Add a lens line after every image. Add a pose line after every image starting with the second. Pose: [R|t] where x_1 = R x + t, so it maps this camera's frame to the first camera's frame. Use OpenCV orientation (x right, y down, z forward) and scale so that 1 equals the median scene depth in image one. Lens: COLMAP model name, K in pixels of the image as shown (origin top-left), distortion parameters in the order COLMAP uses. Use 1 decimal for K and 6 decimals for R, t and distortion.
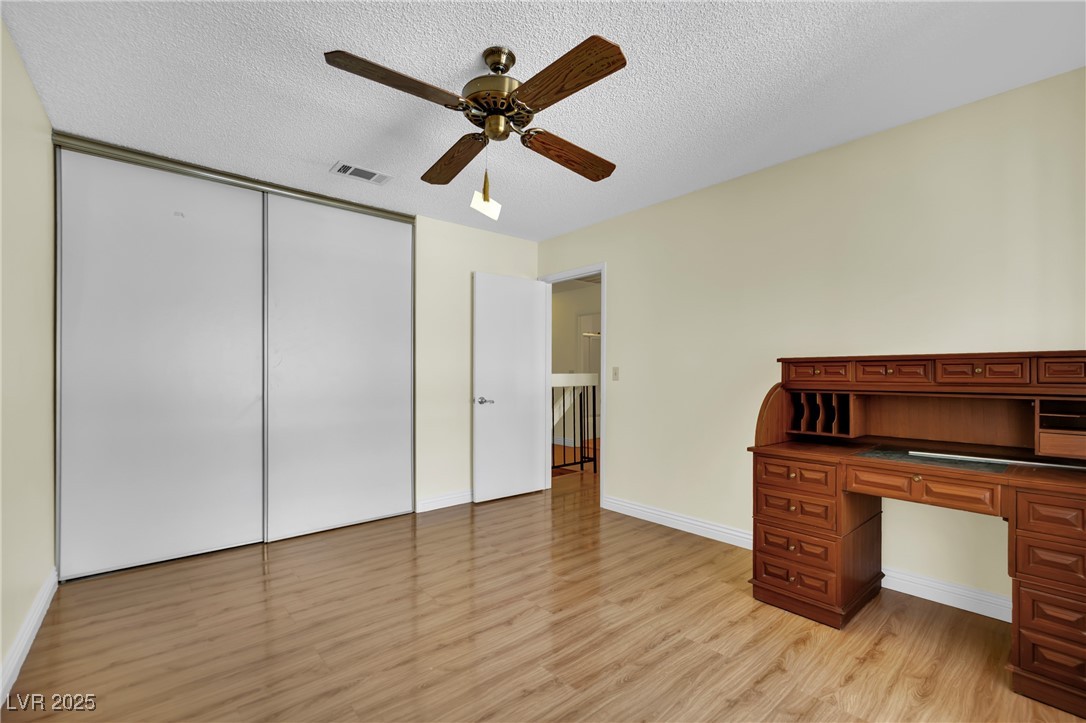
lens RADIAL K [[464.5, 0, 546.8], [0, 464.5, 367.2], [0, 0, 1]] dist [-0.014643, -0.000029]
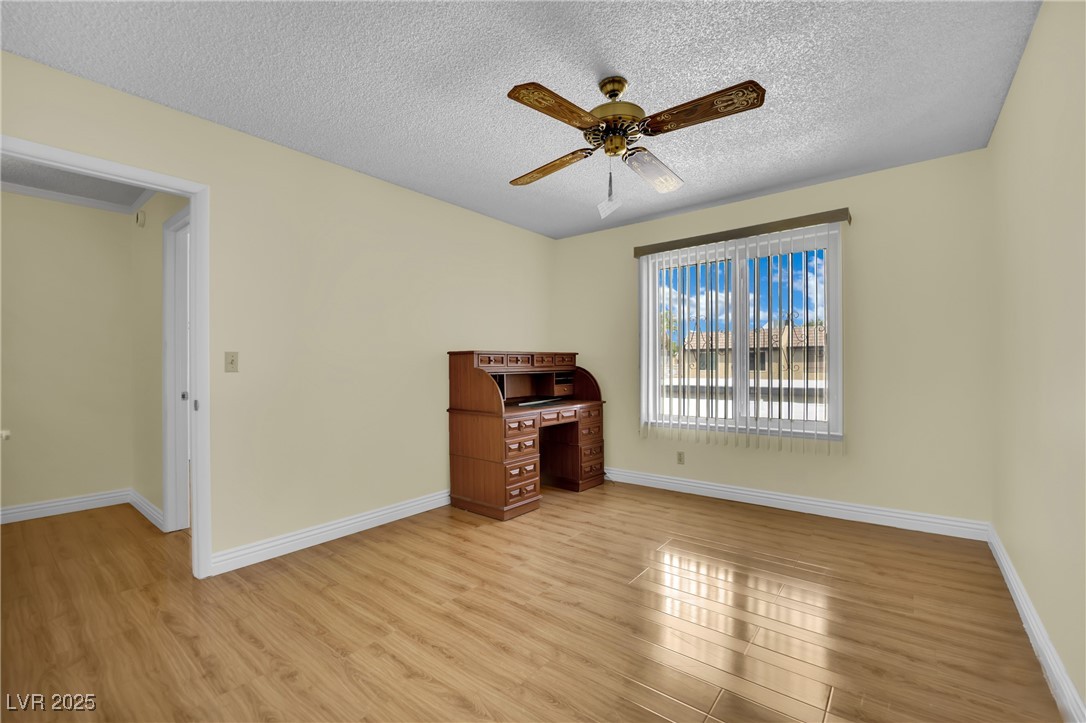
lens RADIAL K [[464.5, 0, 548.0], [0, 464.5, 363.3], [0, 0, 1]] dist [-0.014643, -0.000029]
pose [[-0.181112, 0.000471, 0.983462, -0.975660], [-0.007333, 0.999971, -0.001829, 0.022744], [-0.983435, -0.007543, -0.181104, 1.142486]]
